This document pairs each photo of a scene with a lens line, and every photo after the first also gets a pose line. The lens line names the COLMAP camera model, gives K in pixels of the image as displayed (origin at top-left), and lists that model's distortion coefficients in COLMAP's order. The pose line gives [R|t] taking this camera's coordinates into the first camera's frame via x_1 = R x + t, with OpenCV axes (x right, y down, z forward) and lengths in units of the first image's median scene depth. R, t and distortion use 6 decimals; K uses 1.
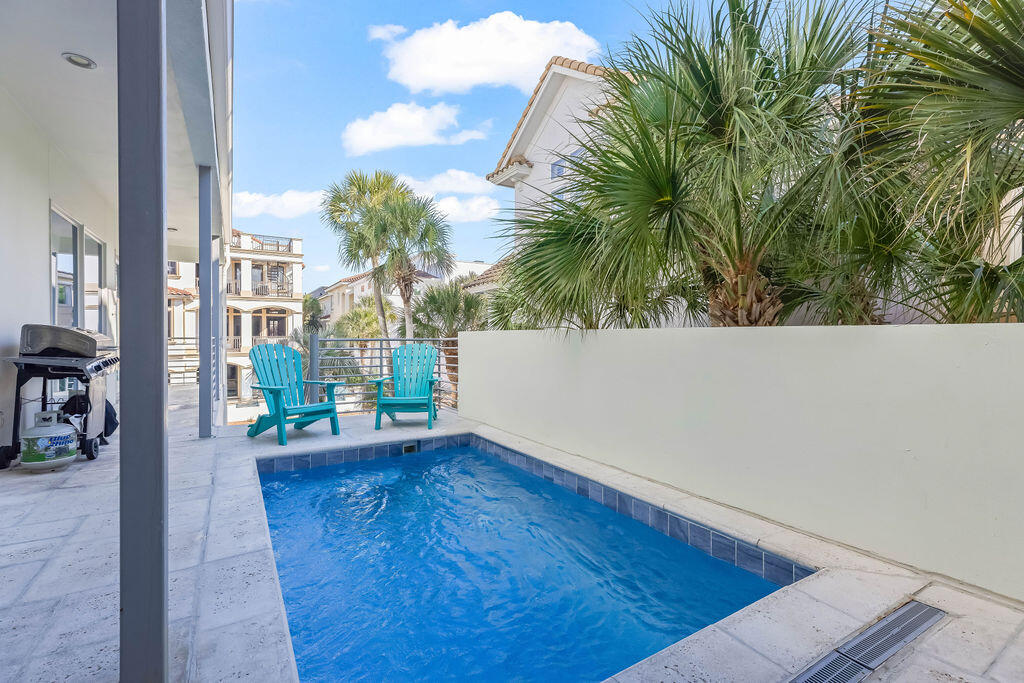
lens RADIAL K [[458.2, 0, 512.5], [0, 458.2, 337.9], [0, 0, 1]] dist [0.001624, 0.002585]
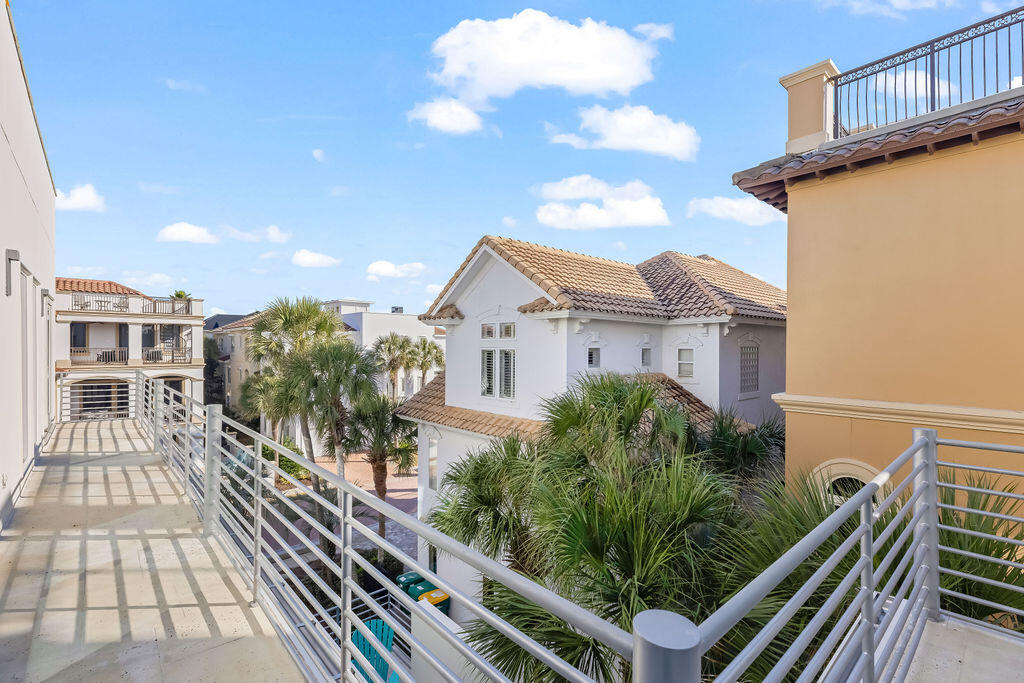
lens RADIAL K [[458.2, 0, 515.4], [0, 458.2, 342.6], [0, 0, 1]] dist [0.001624, 0.002585]
pose [[0.981366, 0.004643, 0.192090, -0.109552], [-0.003988, 0.999985, -0.003798, -0.803190], [-0.192105, 0.002961, 0.981370, -0.197788]]
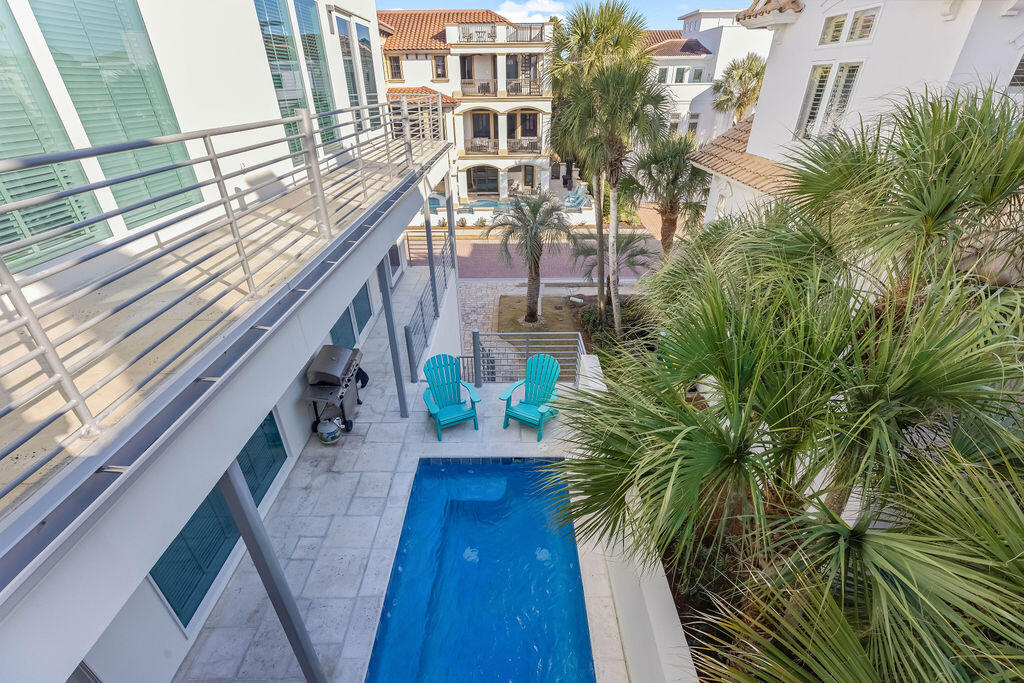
lens RADIAL K [[458.2, 0, 508.1], [0, 458.2, 339.8], [0, 0, 1]] dist [0.001624, 0.002585]
pose [[0.847717, 0.252982, -0.466236, 0.299619], [0.011737, 0.869785, 0.493291, -0.740790], [0.530319, -0.423644, 0.734362, 0.111881]]
